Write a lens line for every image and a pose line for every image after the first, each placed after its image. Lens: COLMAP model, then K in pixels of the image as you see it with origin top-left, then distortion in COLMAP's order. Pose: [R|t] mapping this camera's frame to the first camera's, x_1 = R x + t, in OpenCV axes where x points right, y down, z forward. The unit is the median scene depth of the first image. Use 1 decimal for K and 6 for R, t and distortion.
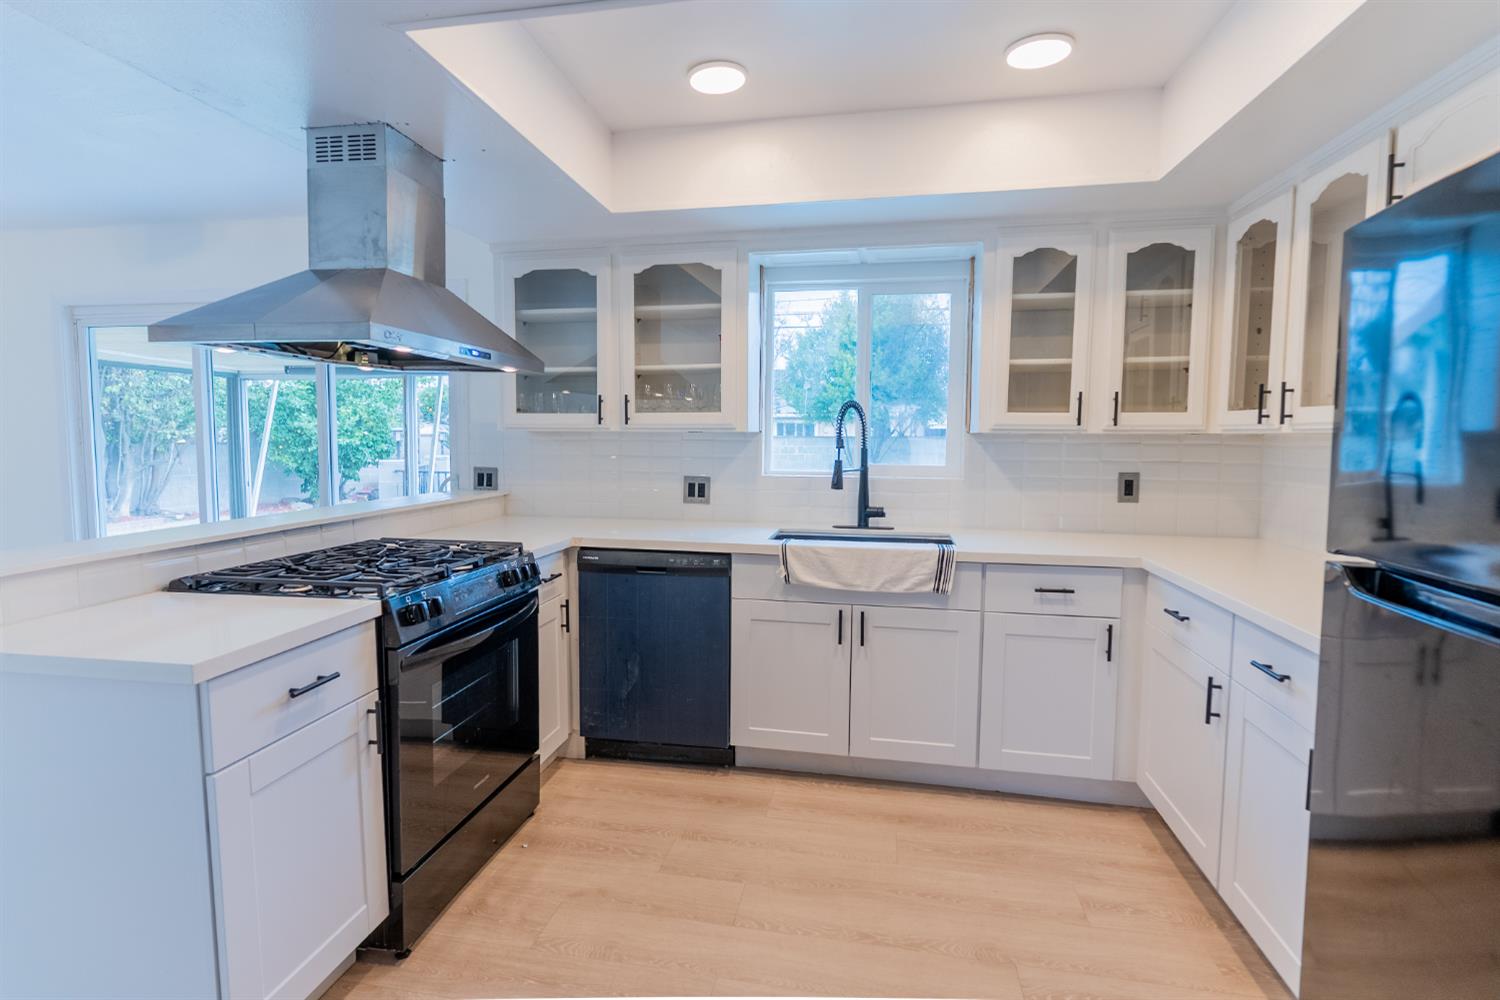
lens RADIAL K [[704.7, 0, 739.7], [0, 704.7, 482.3], [0, 0, 1]] dist [-0.014094, 0.000132]
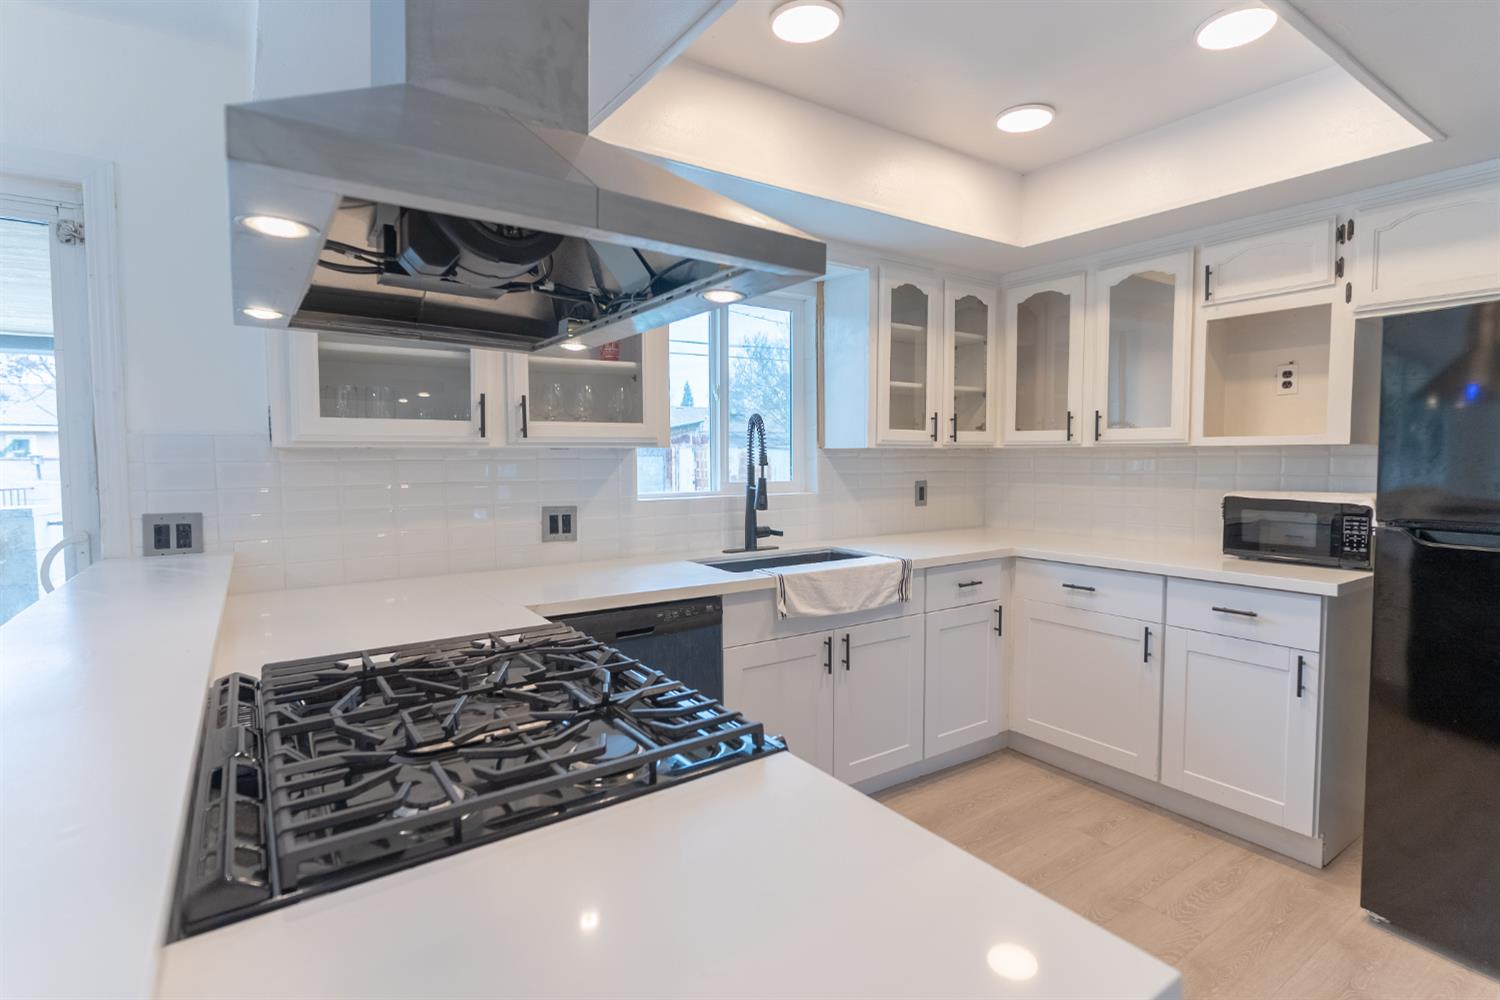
lens RADIAL K [[726.8, 0, 744.4], [0, 726.8, 486.0], [0, 0, 1]] dist [0.004654, 0.000293]
pose [[0.706087, -0.040610, 0.706960, -0.587697], [0.051999, 0.998632, 0.005429, -0.029749], [-0.706213, 0.032928, 0.707233, 0.367631]]
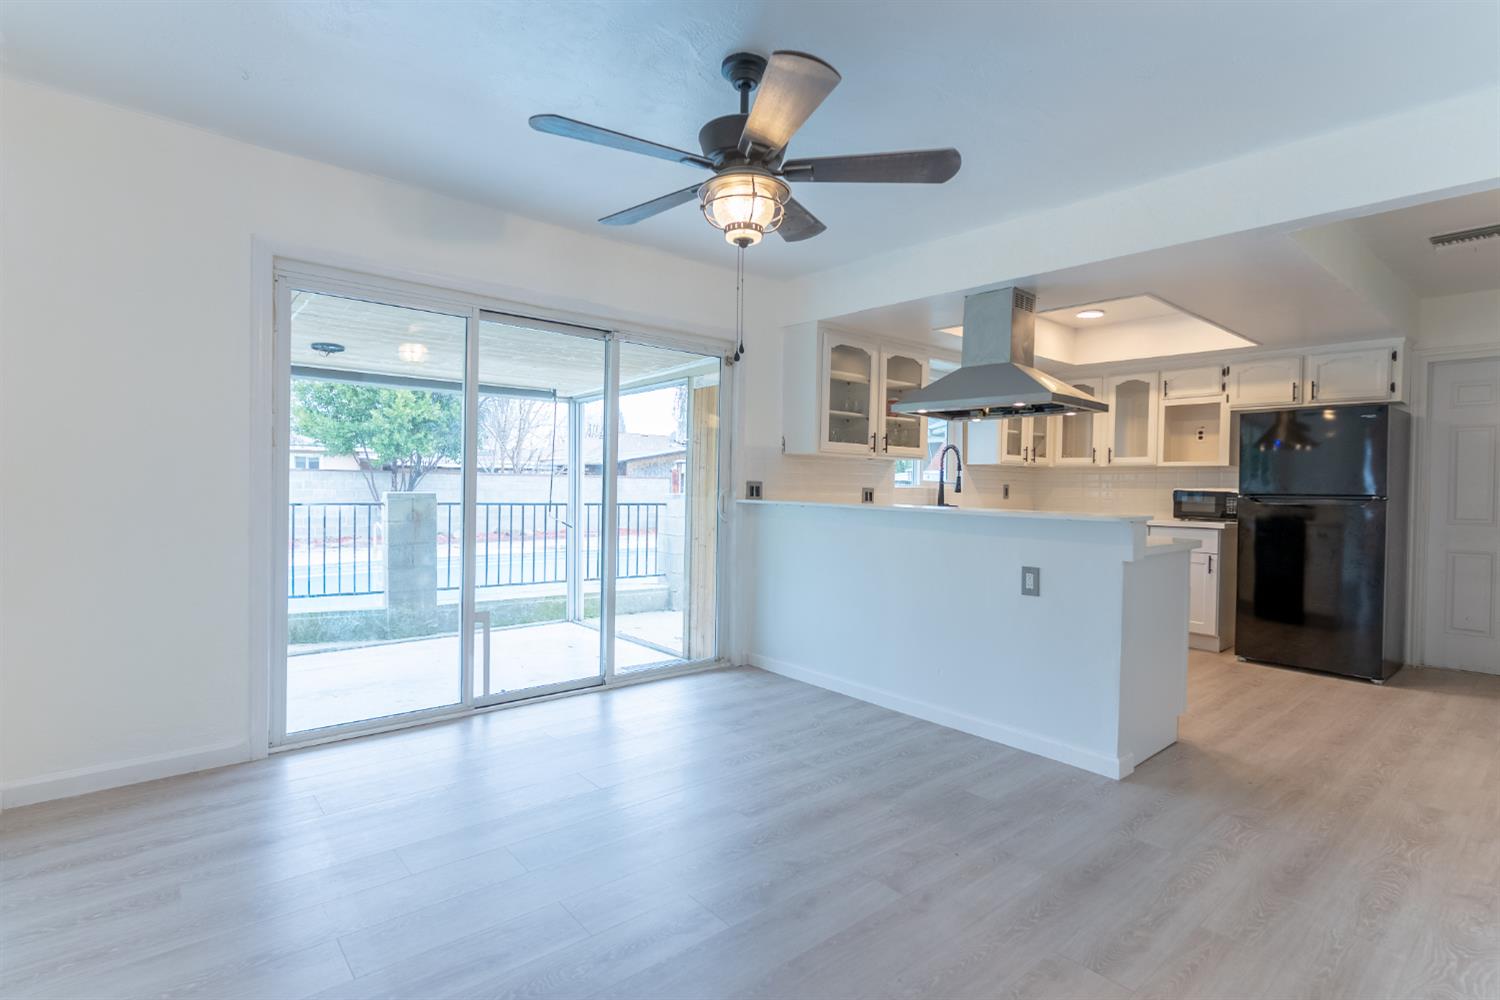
lens RADIAL K [[723.7, 0, 749.9], [0, 723.7, 493.6], [0, 0, 1]] dist [0.002446, 0.000472]
pose [[0.613815, -0.006284, 0.789425, -1.817857], [0.036672, 0.999116, -0.020560, 0.032782], [-0.788597, 0.041570, 0.613503, 0.292235]]
